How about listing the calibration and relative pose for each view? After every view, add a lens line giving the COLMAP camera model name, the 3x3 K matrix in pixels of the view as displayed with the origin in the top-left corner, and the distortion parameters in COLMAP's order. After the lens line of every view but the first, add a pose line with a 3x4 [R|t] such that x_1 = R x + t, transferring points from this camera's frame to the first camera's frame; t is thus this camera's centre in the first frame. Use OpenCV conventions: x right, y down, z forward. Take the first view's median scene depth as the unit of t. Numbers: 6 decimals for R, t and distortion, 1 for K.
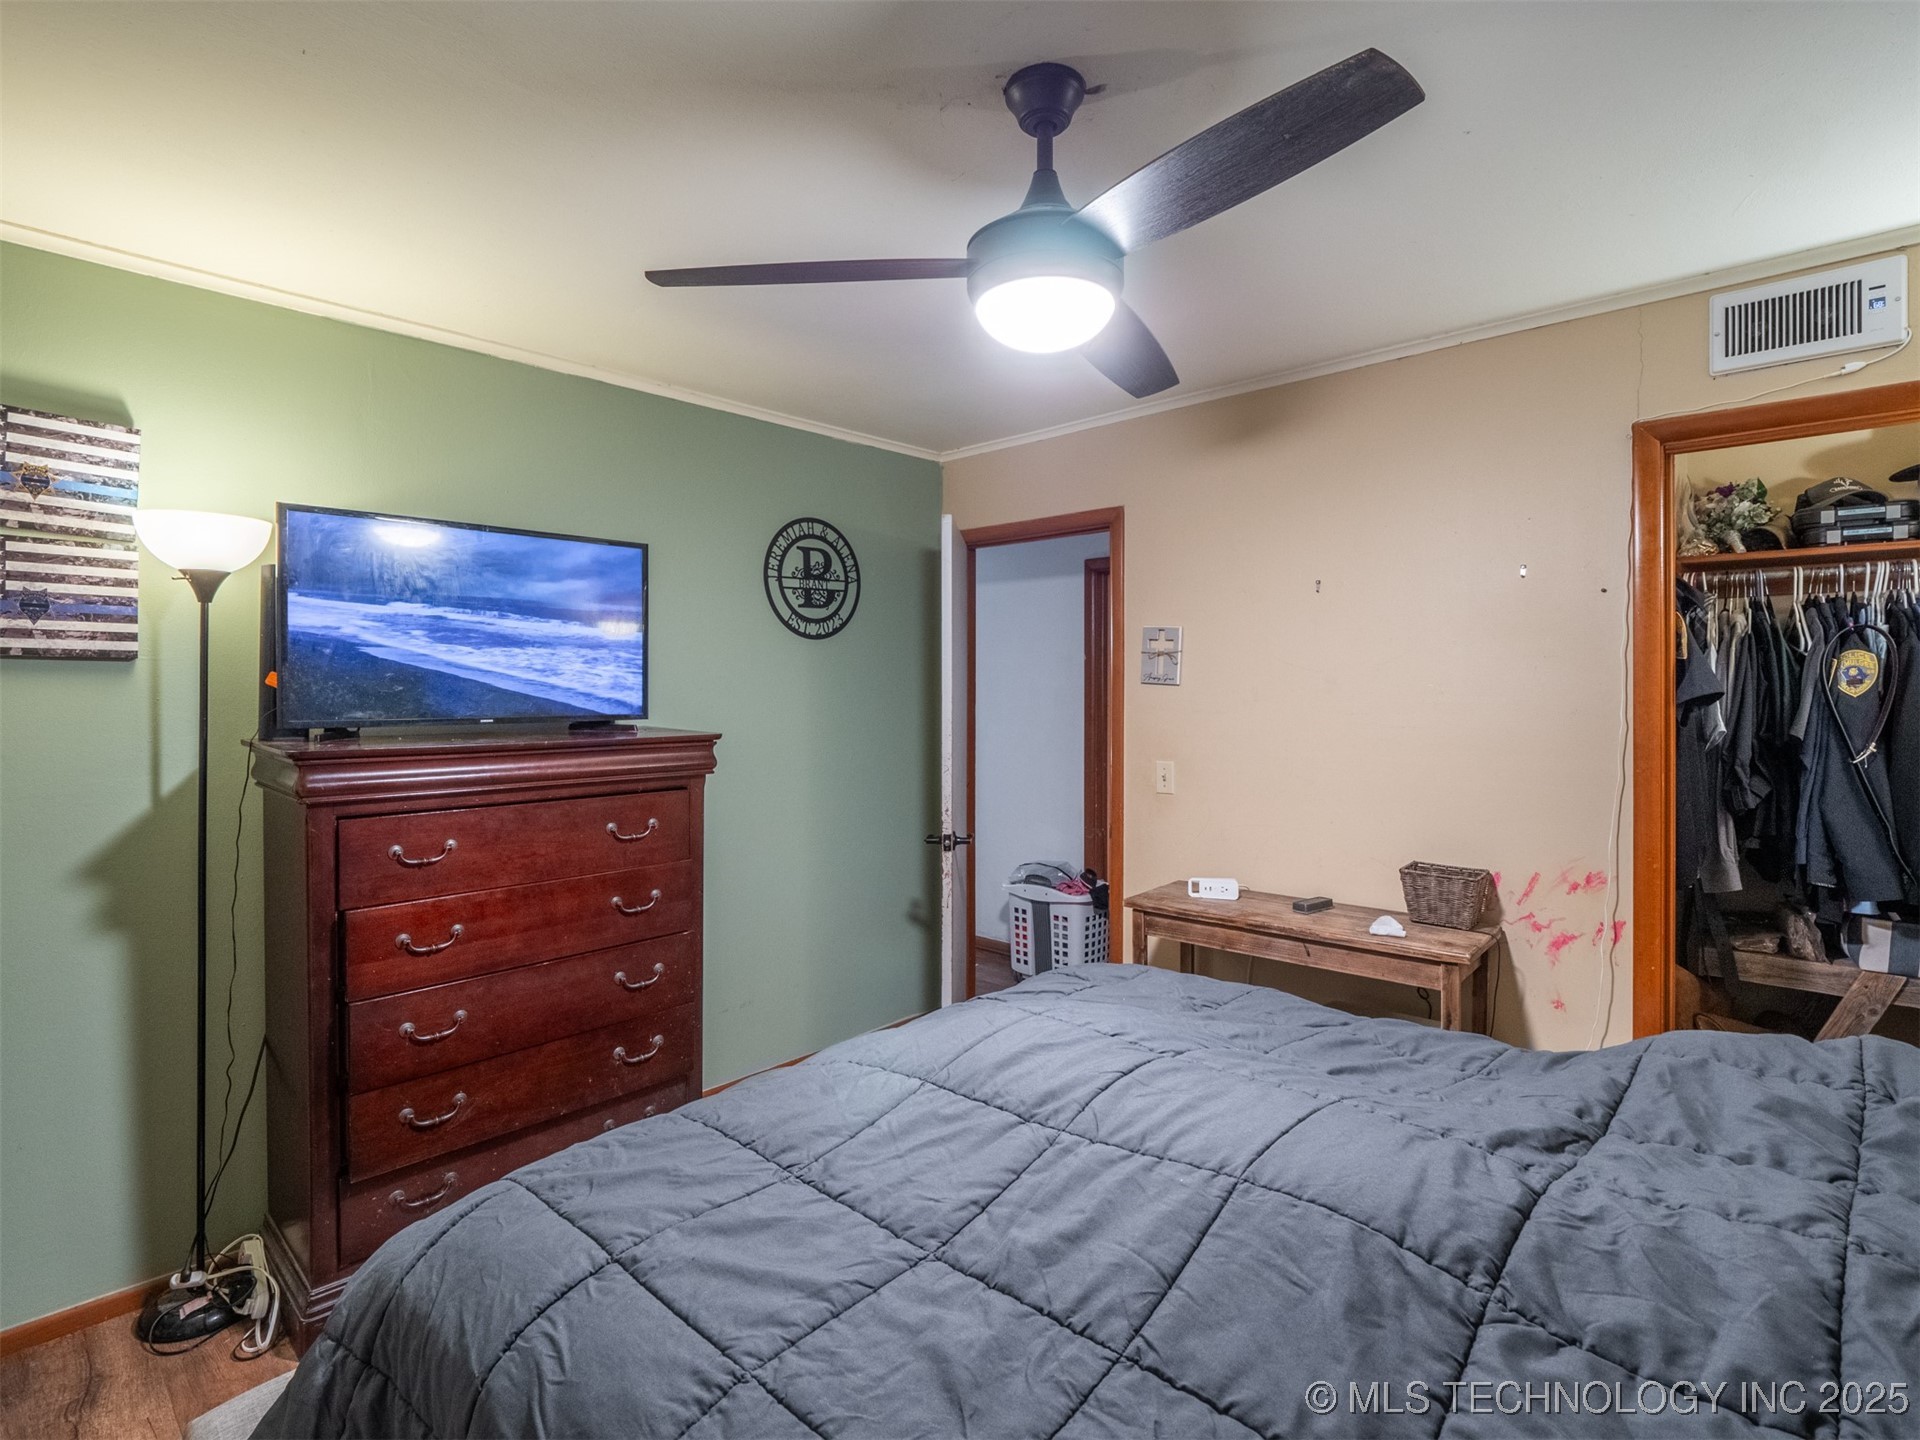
lens RADIAL K [[958.8, 0, 955.0], [0, 958.8, 710.9], [0, 0, 1]] dist [-0.012450, -0.002939]
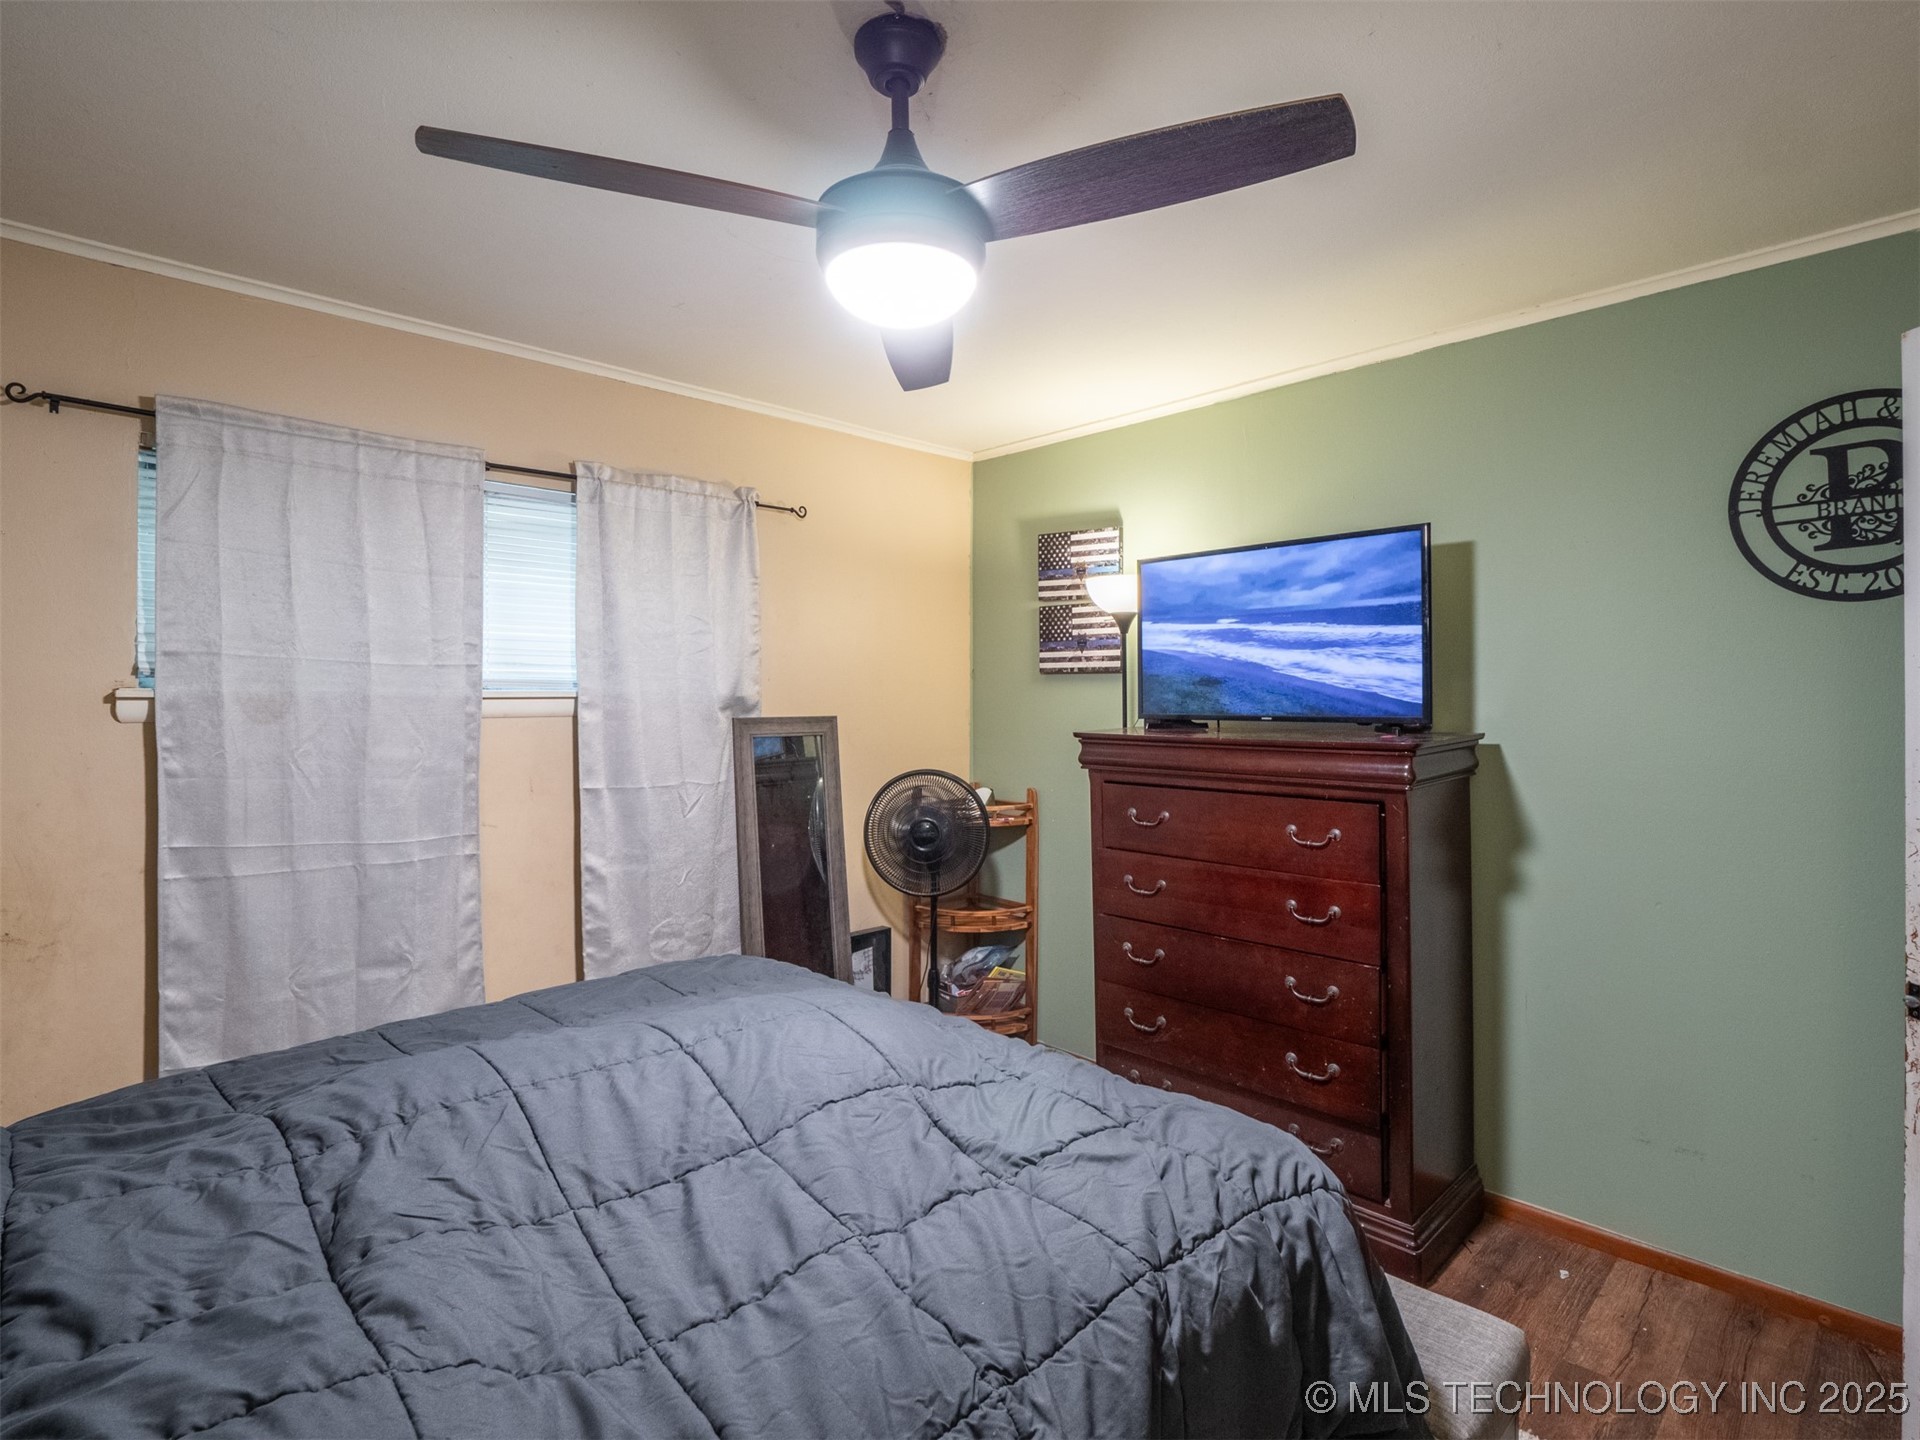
lens RADIAL K [[958.8, 0, 959.7], [0, 958.8, 707.3], [0, 0, 1]] dist [-0.012450, -0.002939]
pose [[-0.051843, 0.017767, -0.998497, 0.613306], [-0.016208, 0.999695, 0.018630, -0.016928], [0.998524, 0.017149, -0.051539, 0.666455]]
